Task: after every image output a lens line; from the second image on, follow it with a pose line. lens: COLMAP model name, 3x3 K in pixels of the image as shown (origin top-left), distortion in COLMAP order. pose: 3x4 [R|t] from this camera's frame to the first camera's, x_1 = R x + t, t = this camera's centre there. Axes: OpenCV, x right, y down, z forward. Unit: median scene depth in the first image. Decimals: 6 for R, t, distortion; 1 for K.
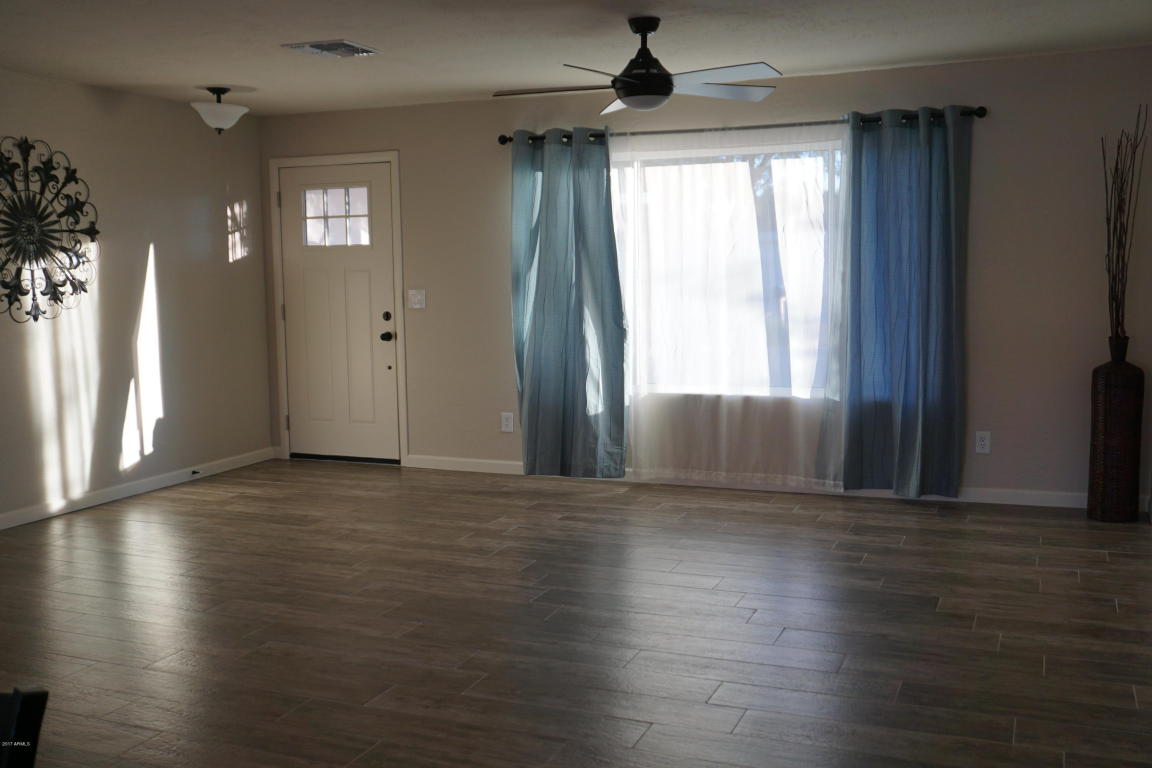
lens RADIAL K [[1132.7, 0, 575.2], [0, 1132.7, 381.1], [0, 0, 1]] dist [0.017312, 0.000000]
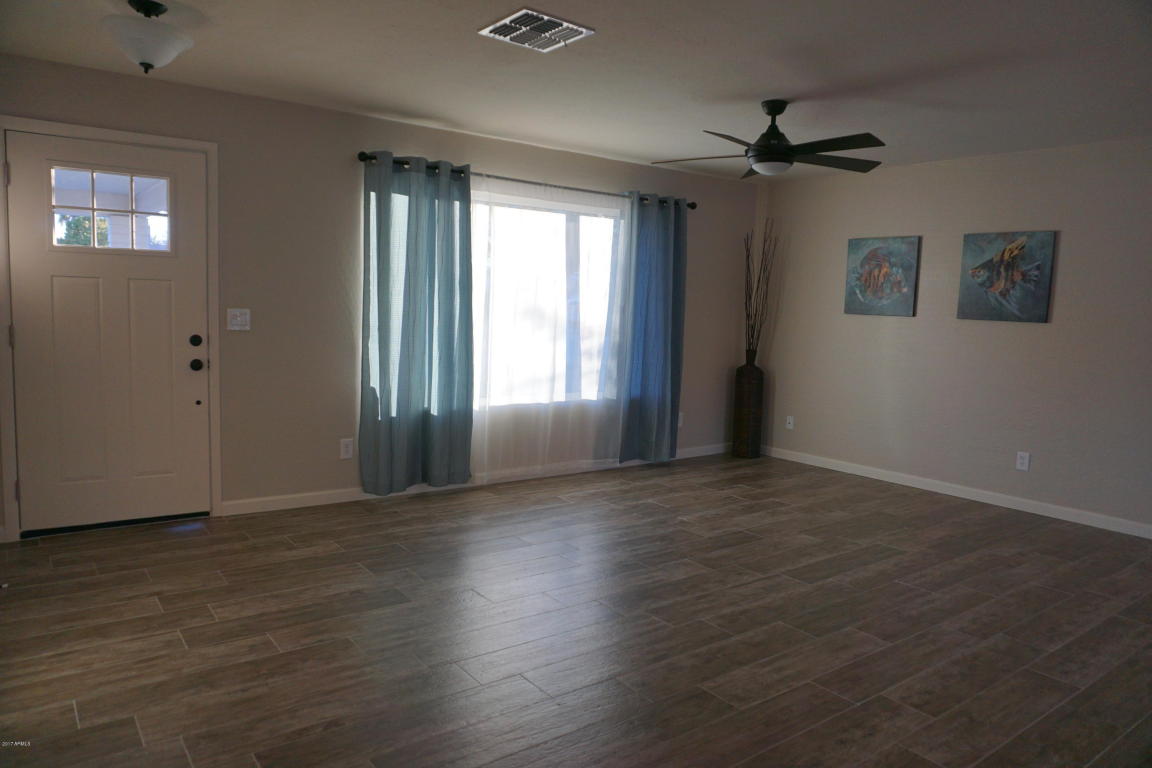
lens RADIAL K [[763.1, 0, 570.9], [0, 763.1, 388.7], [0, 0, 1]] dist [-0.048429, 0.024937]
pose [[0.514981, -0.062194, 0.854942, -0.498678], [0.047909, 0.997894, 0.043735, -0.033148], [-0.855862, 0.018436, 0.516876, 0.485812]]
